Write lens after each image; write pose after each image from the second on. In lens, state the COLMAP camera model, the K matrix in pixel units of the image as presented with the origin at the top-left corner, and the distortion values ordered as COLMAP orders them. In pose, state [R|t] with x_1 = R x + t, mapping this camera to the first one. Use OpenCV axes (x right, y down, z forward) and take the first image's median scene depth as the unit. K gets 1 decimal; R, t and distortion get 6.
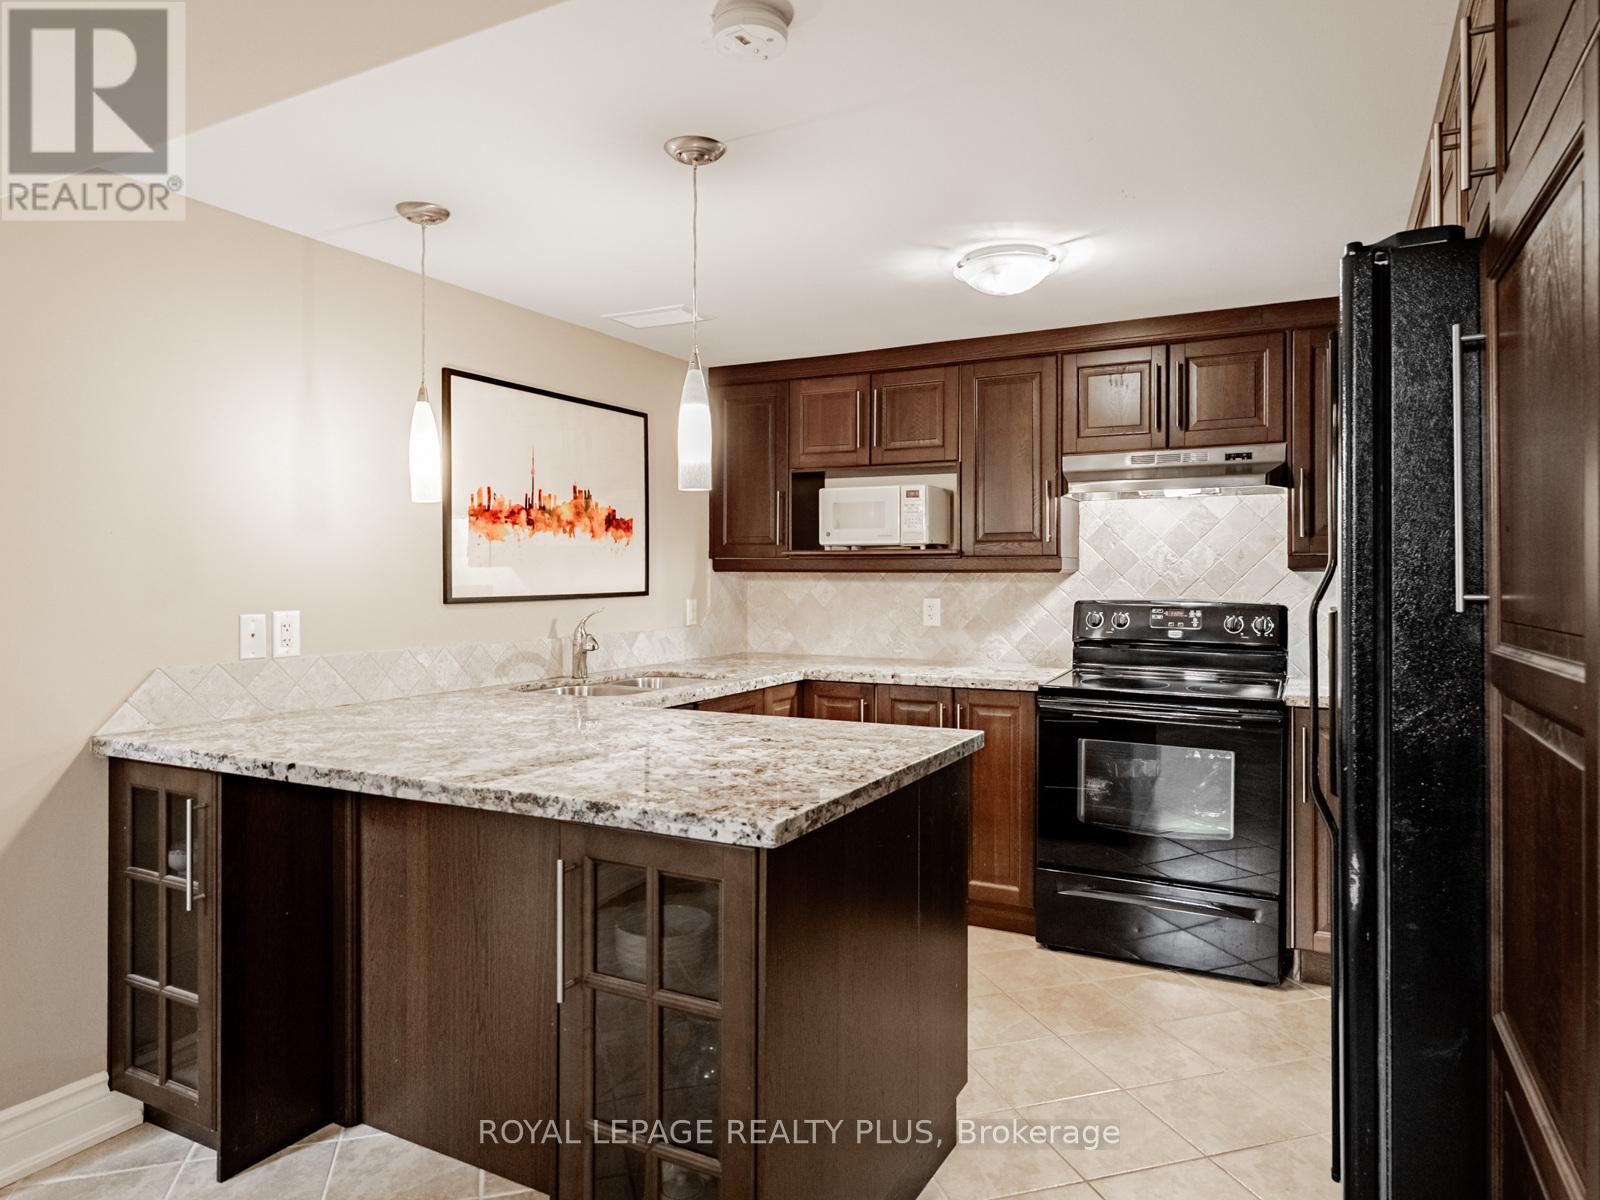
lens RADIAL K [[1013.4, 0, 804.2], [0, 1013.4, 566.2], [0, 0, 1]] dist [-0.001426, -0.000643]
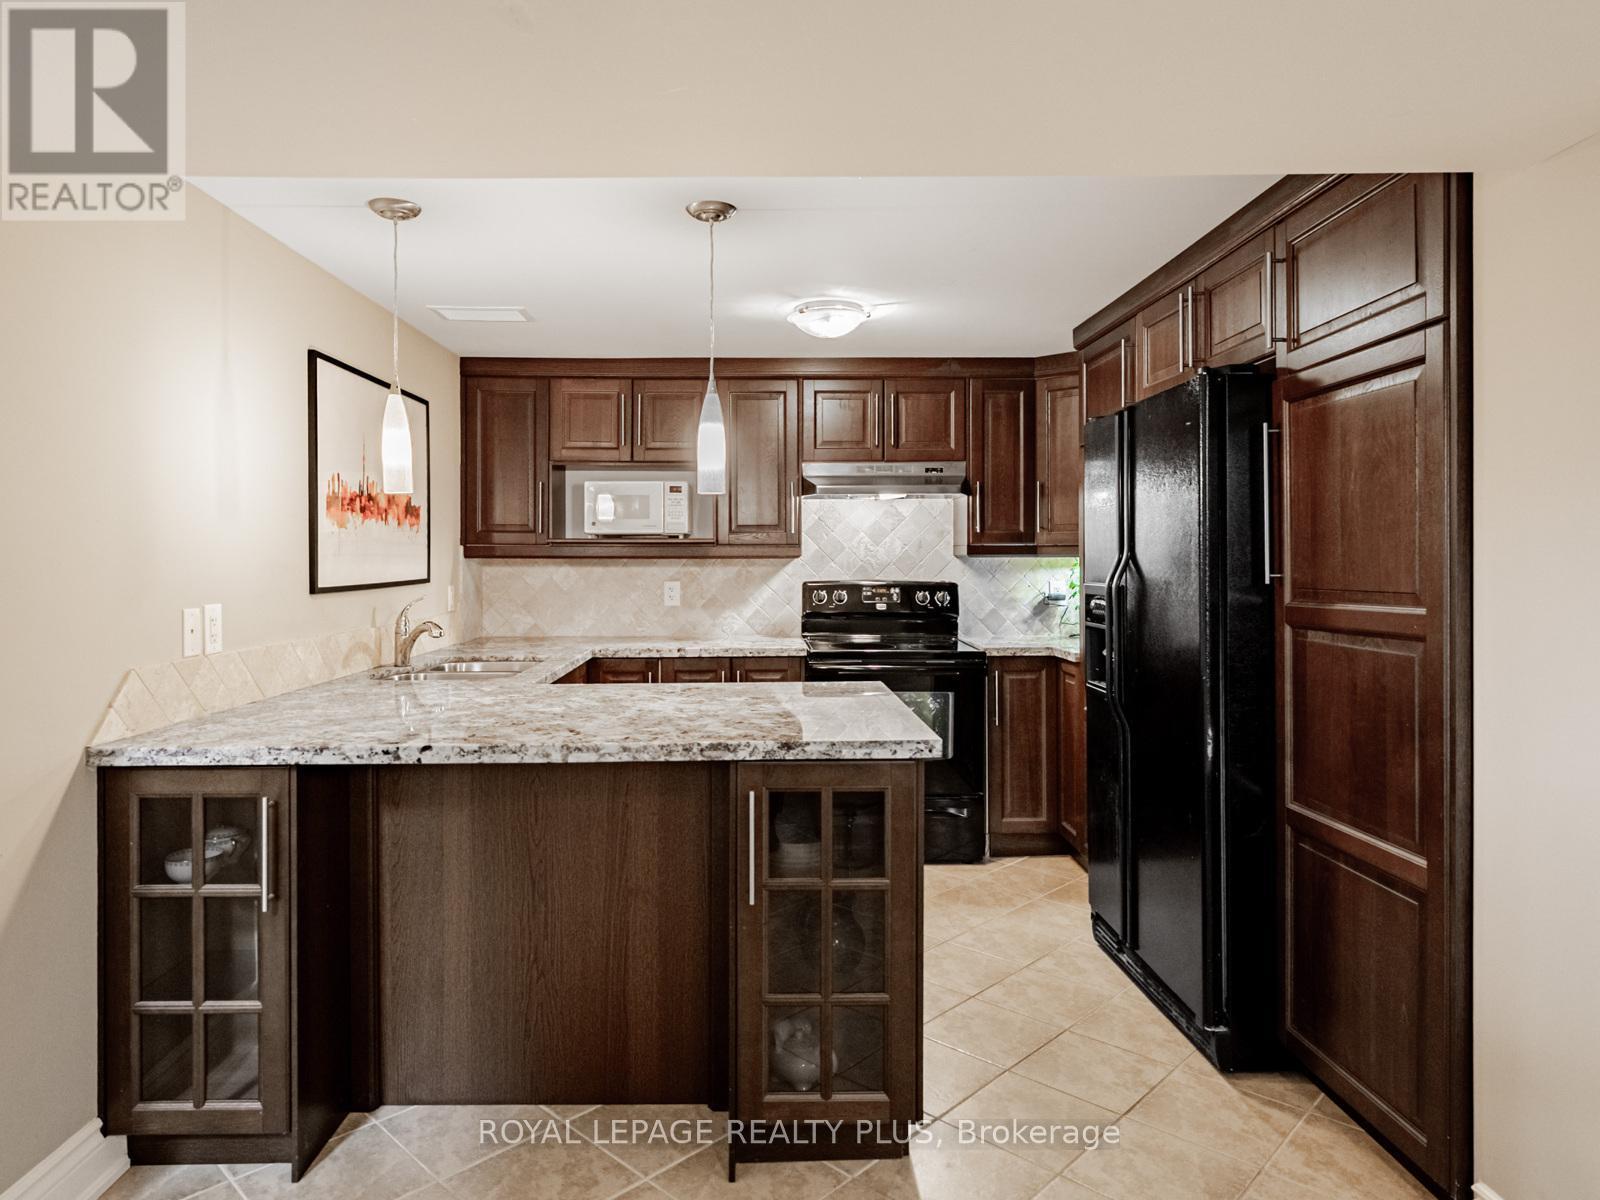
lens RADIAL K [[1014.1, 0, 790.6], [0, 1014.1, 547.3], [0, 0, 1]] dist [-0.001240, -0.000357]
pose [[0.871729, 0.002238, 0.489982, -0.370059], [-0.001745, 0.999997, -0.001462, -0.005838], [-0.489984, 0.000420, 0.871731, -0.056504]]
